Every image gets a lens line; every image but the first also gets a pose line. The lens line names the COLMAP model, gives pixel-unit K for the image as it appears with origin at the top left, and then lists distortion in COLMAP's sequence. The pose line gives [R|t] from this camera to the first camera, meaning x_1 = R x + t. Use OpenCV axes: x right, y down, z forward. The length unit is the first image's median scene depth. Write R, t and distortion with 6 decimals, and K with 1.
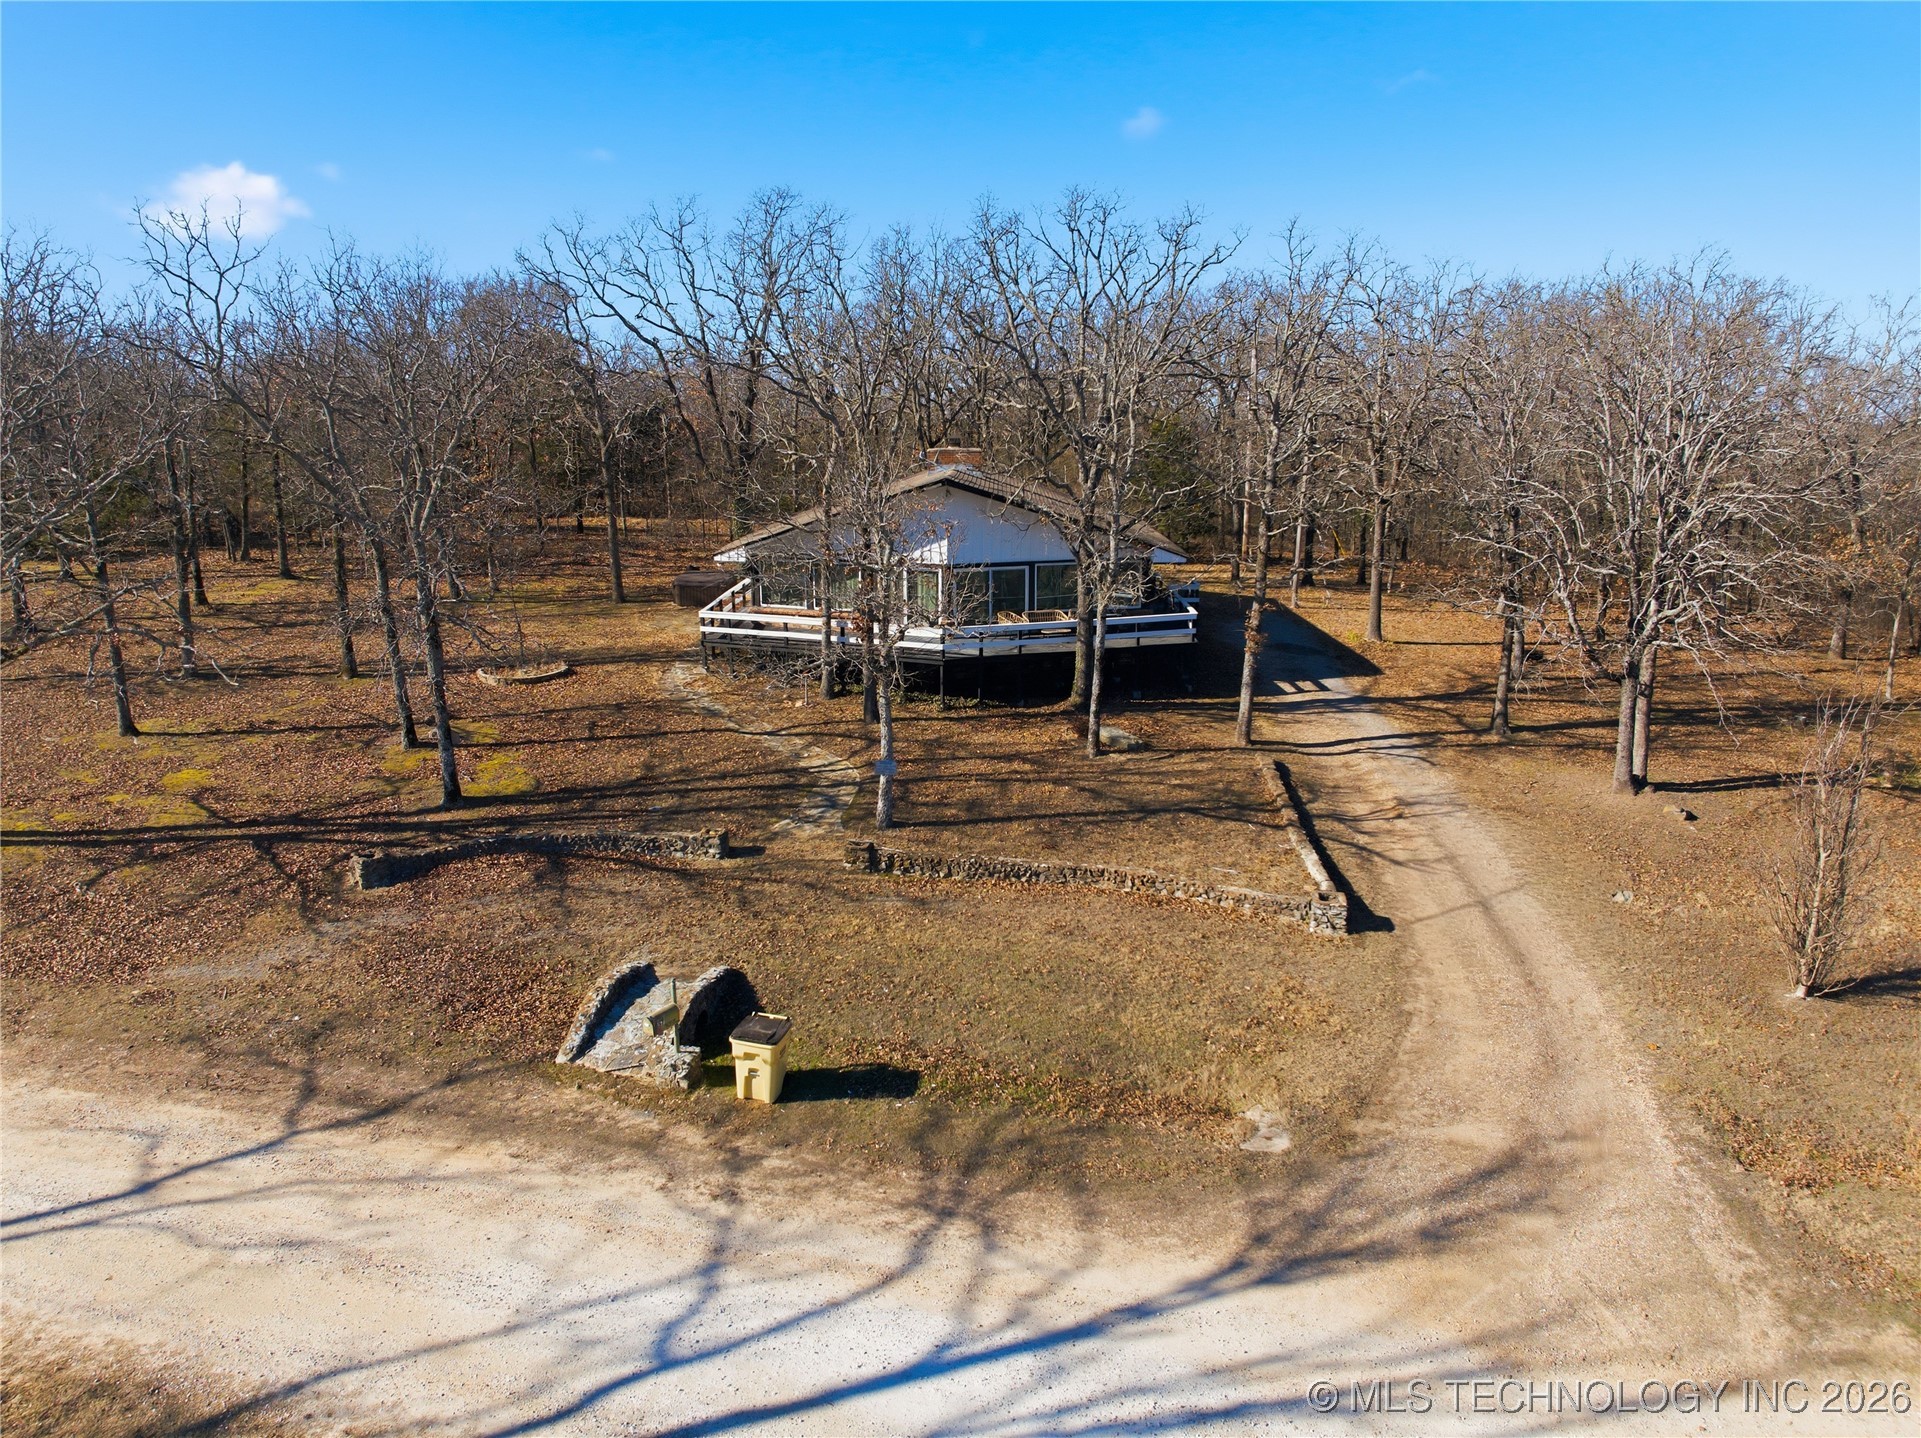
lens RADIAL K [[1352.2, 0, 963.1], [0, 1352.2, 720.8], [0, 0, 1]] dist [-0.047224, 0.010089]
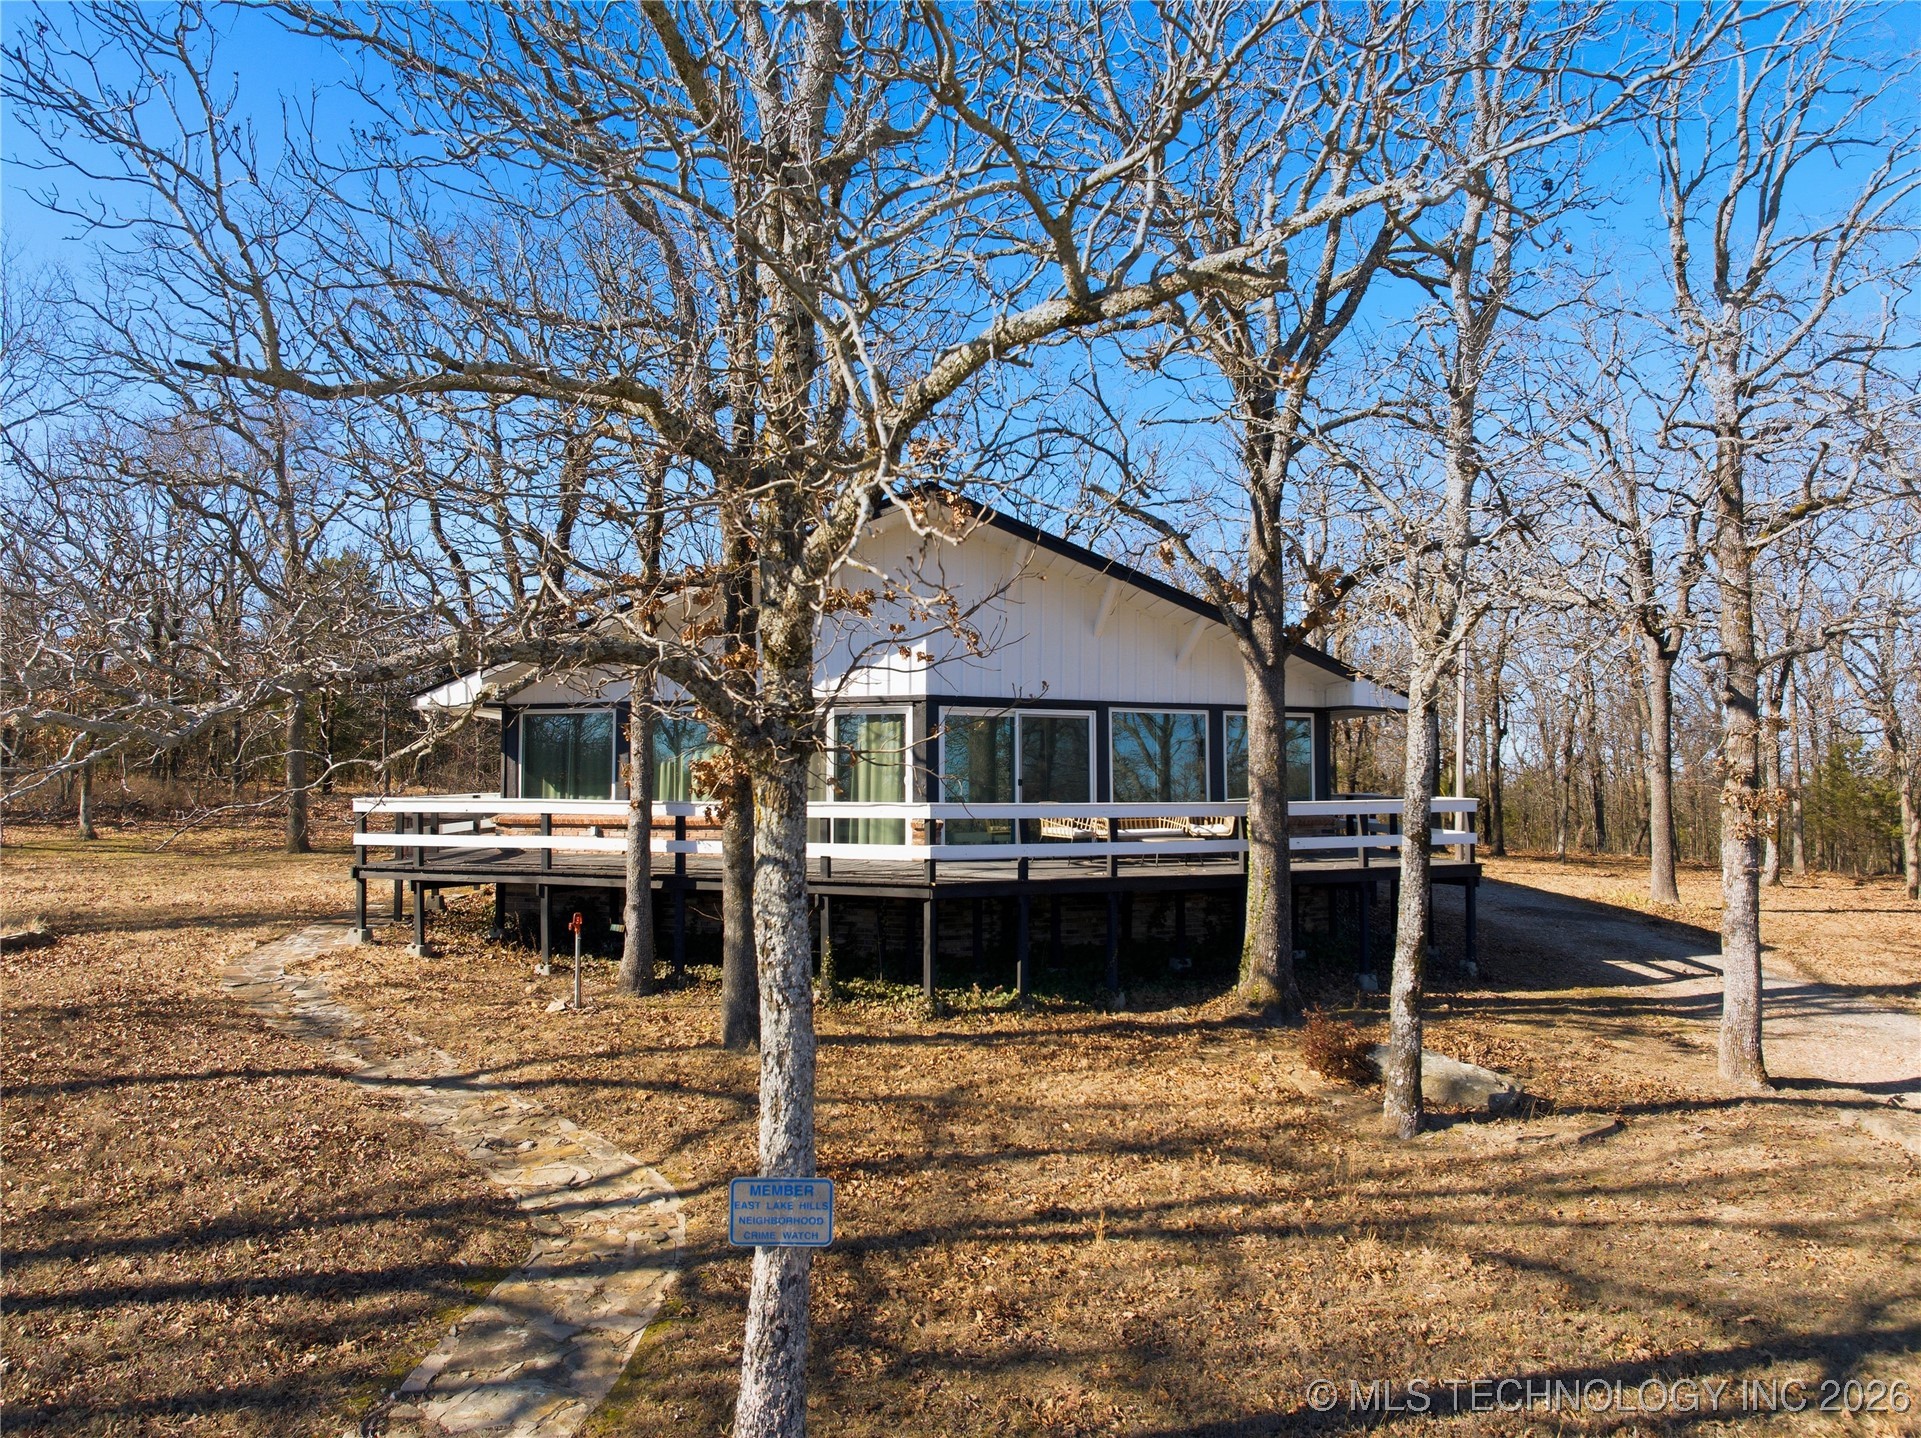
lens RADIAL K [[1352.2, 0, 948.3], [0, 1352.2, 713.1], [0, 0, 1]] dist [-0.047224, 0.010089]
pose [[0.997854, 0.003222, 0.065403, -0.036898], [0.014594, 0.962722, -0.270098, 0.012647], [-0.063836, 0.270472, 0.960609, 0.624927]]
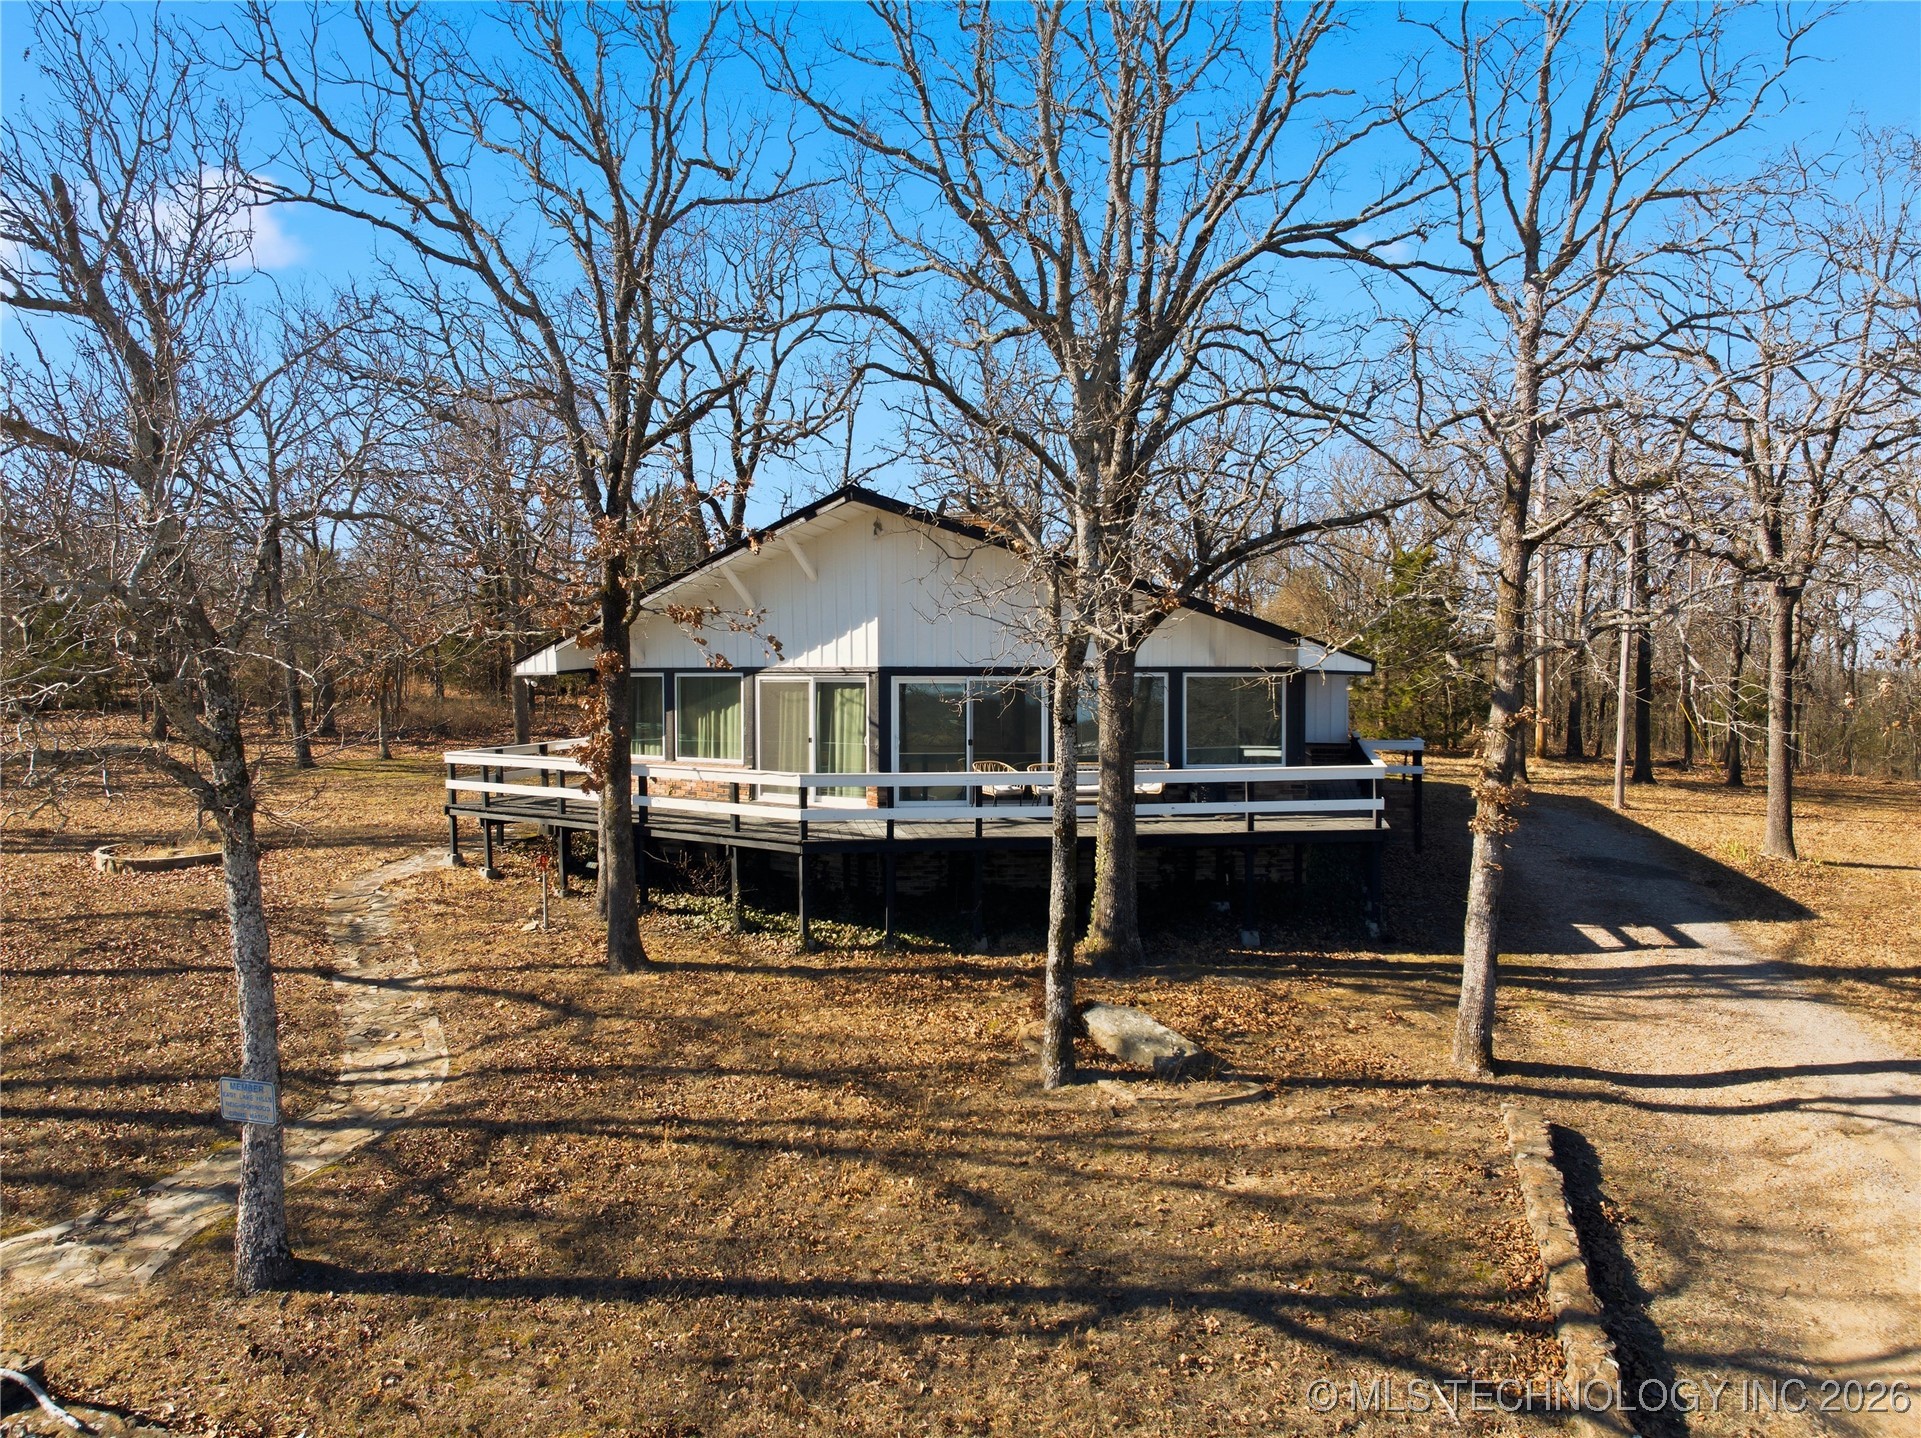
lens RADIAL K [[1352.2, 0, 954.4], [0, 1352.2, 716.7], [0, 0, 1]] dist [-0.047224, 0.010089]
pose [[0.973835, 0.004819, -0.227206, 0.146786], [-0.047349, 0.982137, -0.182110, -0.005707], [0.222270, 0.188103, 0.956668, 0.569761]]
